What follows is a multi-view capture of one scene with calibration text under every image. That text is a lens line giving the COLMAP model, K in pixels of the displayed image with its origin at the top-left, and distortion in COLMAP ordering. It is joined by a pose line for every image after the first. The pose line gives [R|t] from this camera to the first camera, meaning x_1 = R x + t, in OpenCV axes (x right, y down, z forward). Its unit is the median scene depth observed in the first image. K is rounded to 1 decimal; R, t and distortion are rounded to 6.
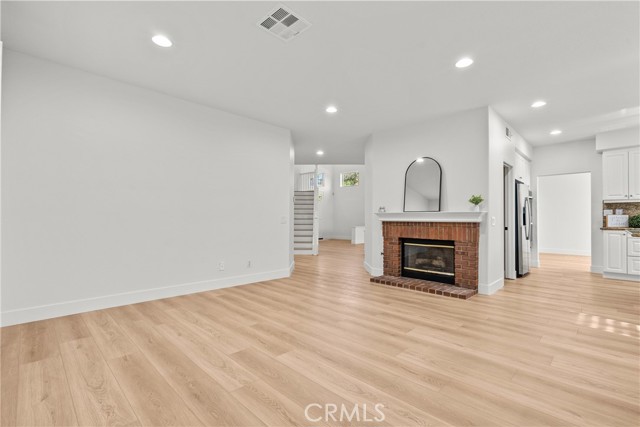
lens RADIAL K [[294.3, 0, 316.9], [0, 294.3, 212.2], [0, 0, 1]] dist [-0.007205, 0.003479]
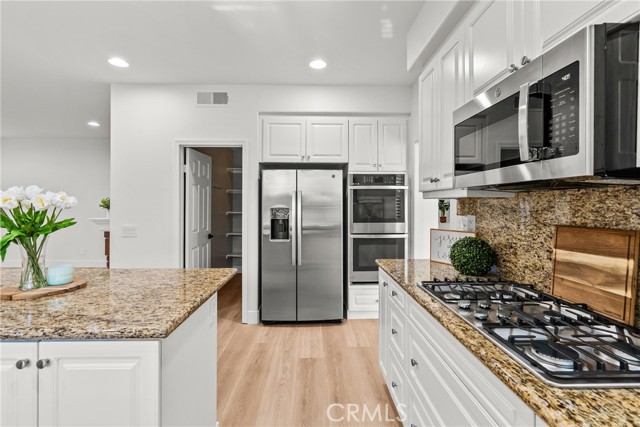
lens RADIAL K [[294.3, 0, 319.8], [0, 294.3, 201.0], [0, 0, 1]] dist [-0.007205, 0.003479]
pose [[0.722094, -0.009603, -0.691729, 1.471523], [0.016348, 0.999861, 0.003185, -0.041789], [0.691602, -0.013608, 0.722150, 0.781952]]
